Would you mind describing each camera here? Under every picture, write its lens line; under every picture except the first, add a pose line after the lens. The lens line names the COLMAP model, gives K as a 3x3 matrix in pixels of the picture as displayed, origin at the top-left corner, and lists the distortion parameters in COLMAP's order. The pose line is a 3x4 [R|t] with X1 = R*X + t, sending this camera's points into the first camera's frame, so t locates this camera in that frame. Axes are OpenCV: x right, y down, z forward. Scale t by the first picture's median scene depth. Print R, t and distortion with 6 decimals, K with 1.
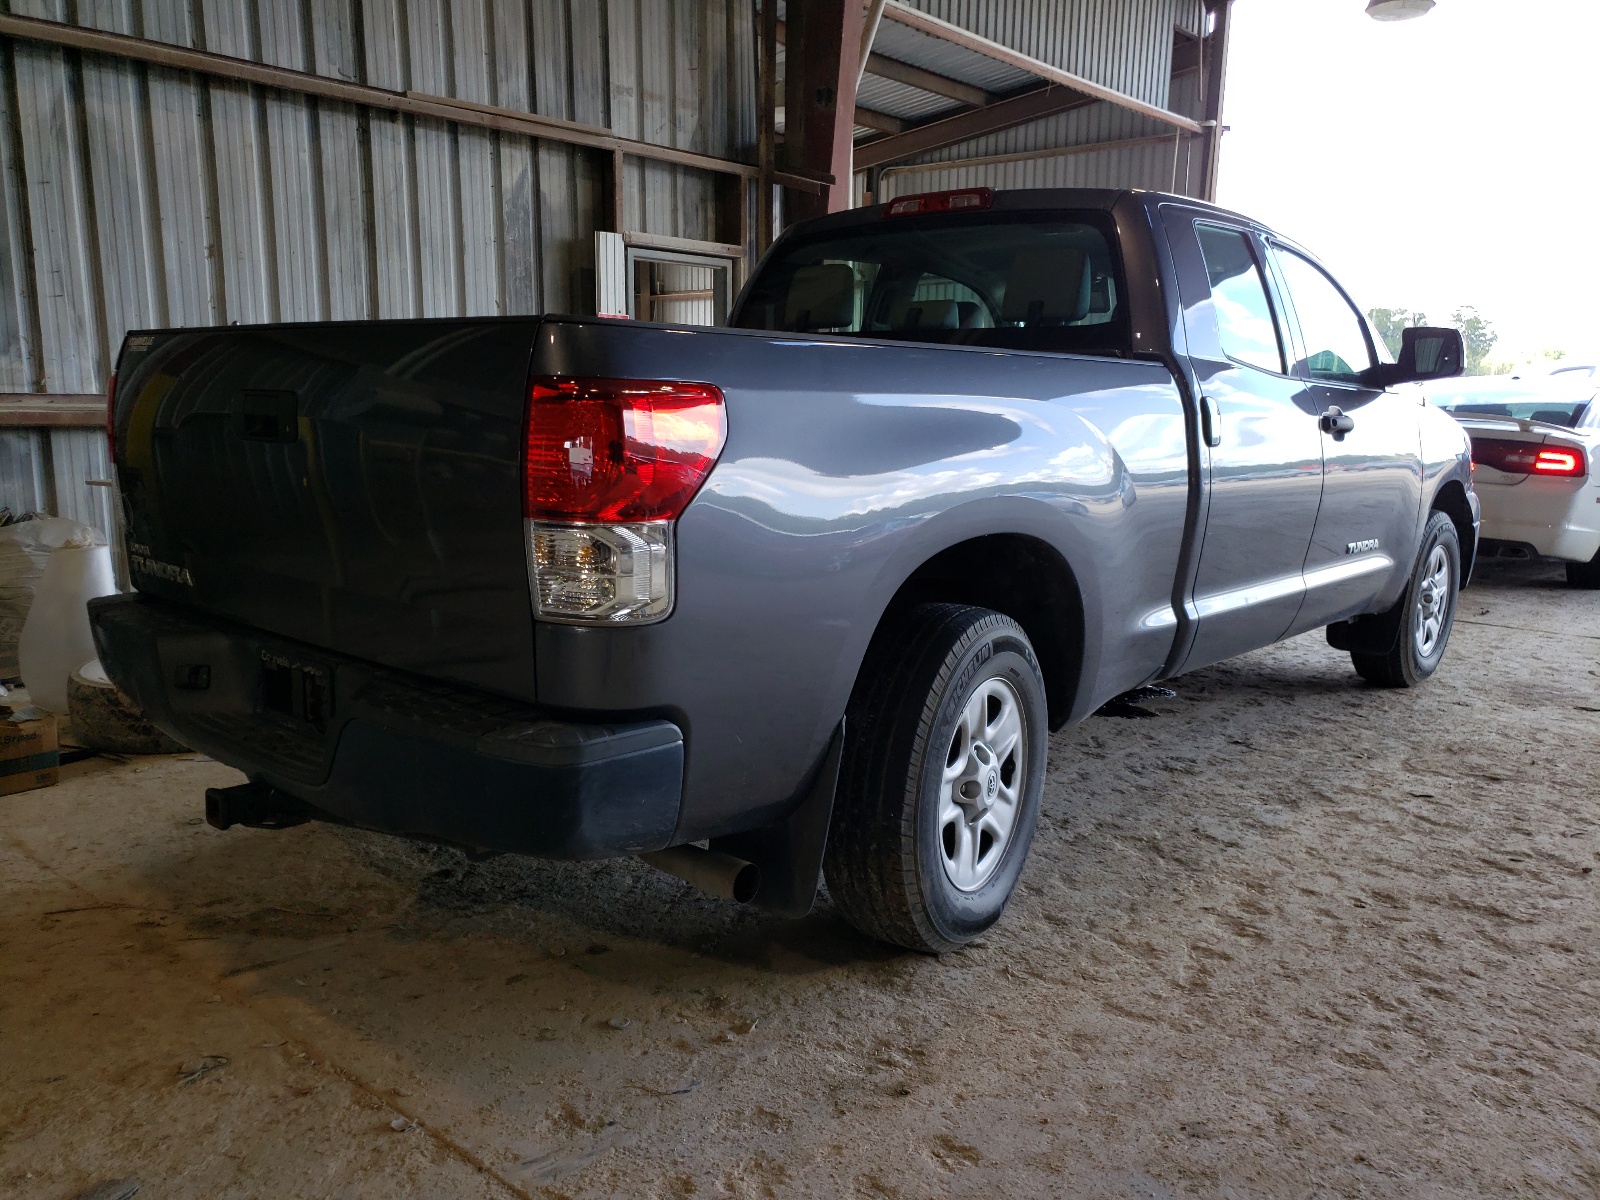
lens RADIAL K [[1235.0, 0, 800.0], [0, 1235.0, 600.0], [0, 0, 1]] dist [-0.001223, -0.004879]
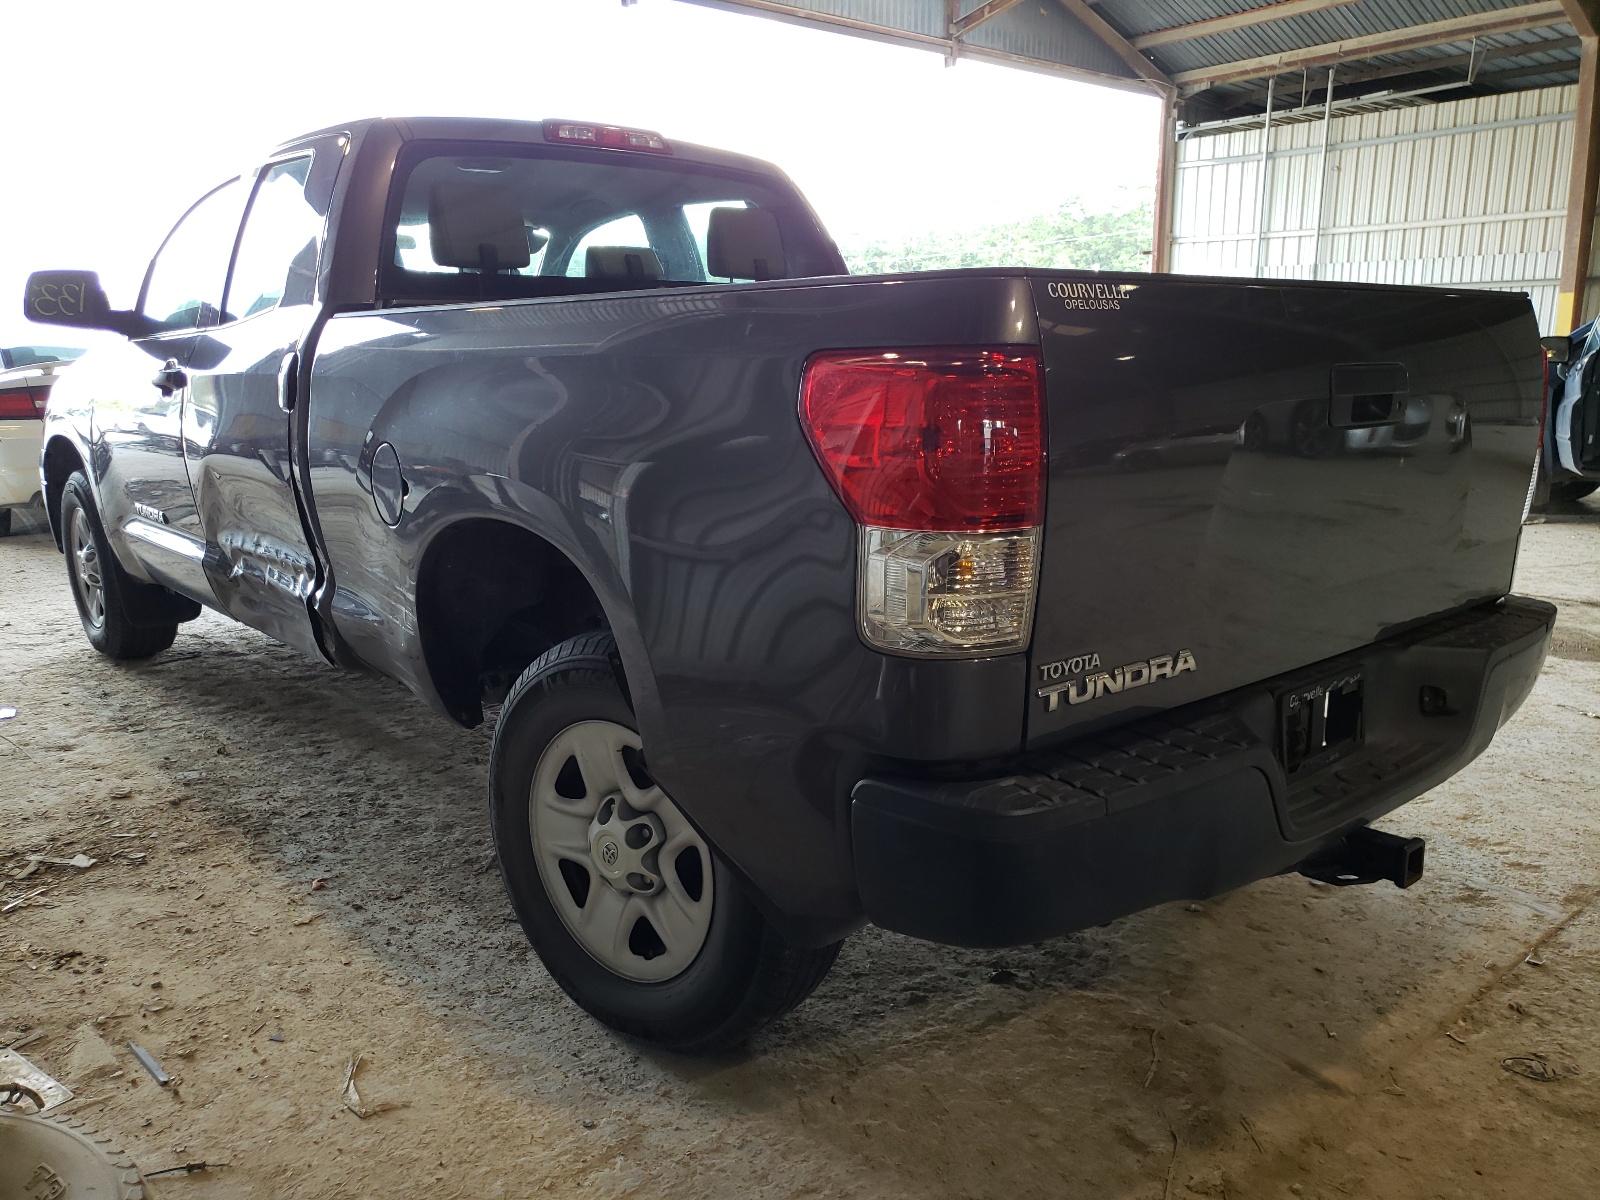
lens RADIAL K [[1281.0, 0, 800.0], [0, 1281.0, 600.0], [0, 0, 1]] dist [0.009816, 0.009100]
pose [[0.128136, -0.205174, 0.970301, -1.513249], [0.170203, 0.968400, 0.182295, -0.257893], [-0.977043, 0.141789, 0.159008, 1.406319]]
